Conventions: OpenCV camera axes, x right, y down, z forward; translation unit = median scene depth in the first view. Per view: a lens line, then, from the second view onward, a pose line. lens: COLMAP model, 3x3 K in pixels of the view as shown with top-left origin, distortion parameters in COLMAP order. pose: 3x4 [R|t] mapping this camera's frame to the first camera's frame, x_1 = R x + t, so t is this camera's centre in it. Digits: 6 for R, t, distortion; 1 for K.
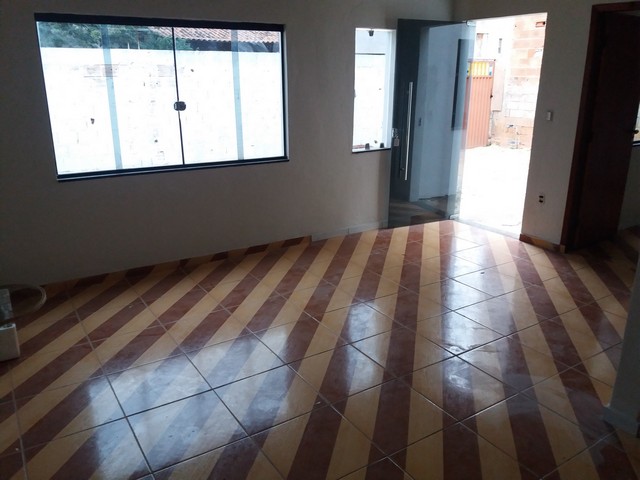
lens RADIAL K [[526.6, 0, 320.0], [0, 526.6, 240.0], [0, 0, 1]] dist [0.004991, 0.002199]
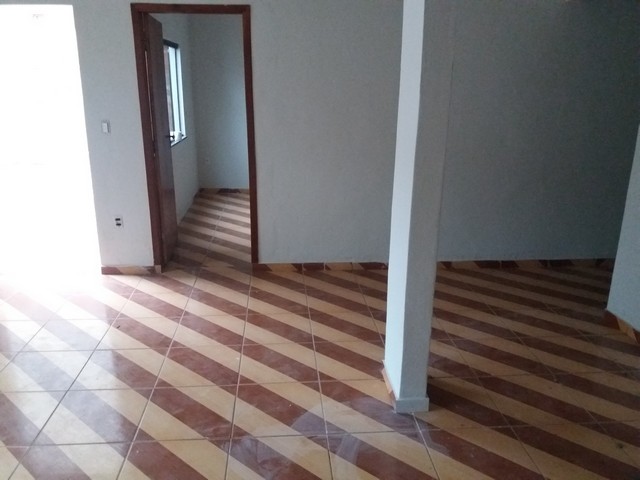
lens RADIAL K [[526.6, 0, 320.0], [0, 526.6, 240.0], [0, 0, 1]] dist [0.004991, 0.002199]
pose [[0.485133, -0.251498, 0.837493, -0.163655], [0.262499, 0.955461, 0.134866, -0.083396], [-0.834111, 0.154413, 0.529543, 0.278772]]
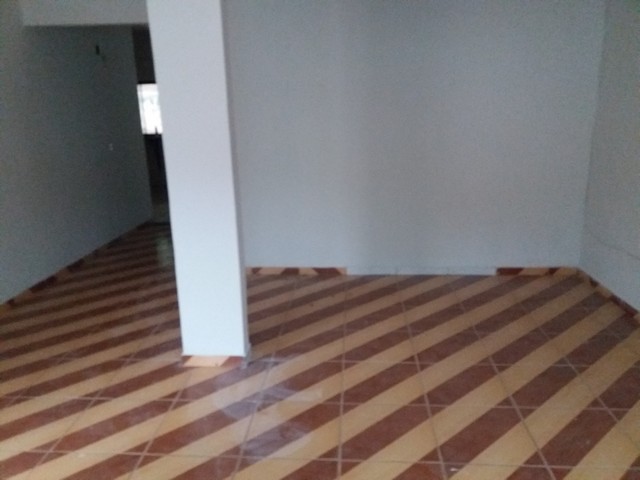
lens RADIAL K [[526.6, 0, 320.0], [0, 526.6, 240.0], [0, 0, 1]] dist [0.004991, 0.002199]
pose [[-0.802326, -0.143201, 0.579453, -0.146166], [0.198366, 0.851645, 0.485130, -0.253863], [-0.562960, 0.504176, -0.654891, 0.827063]]
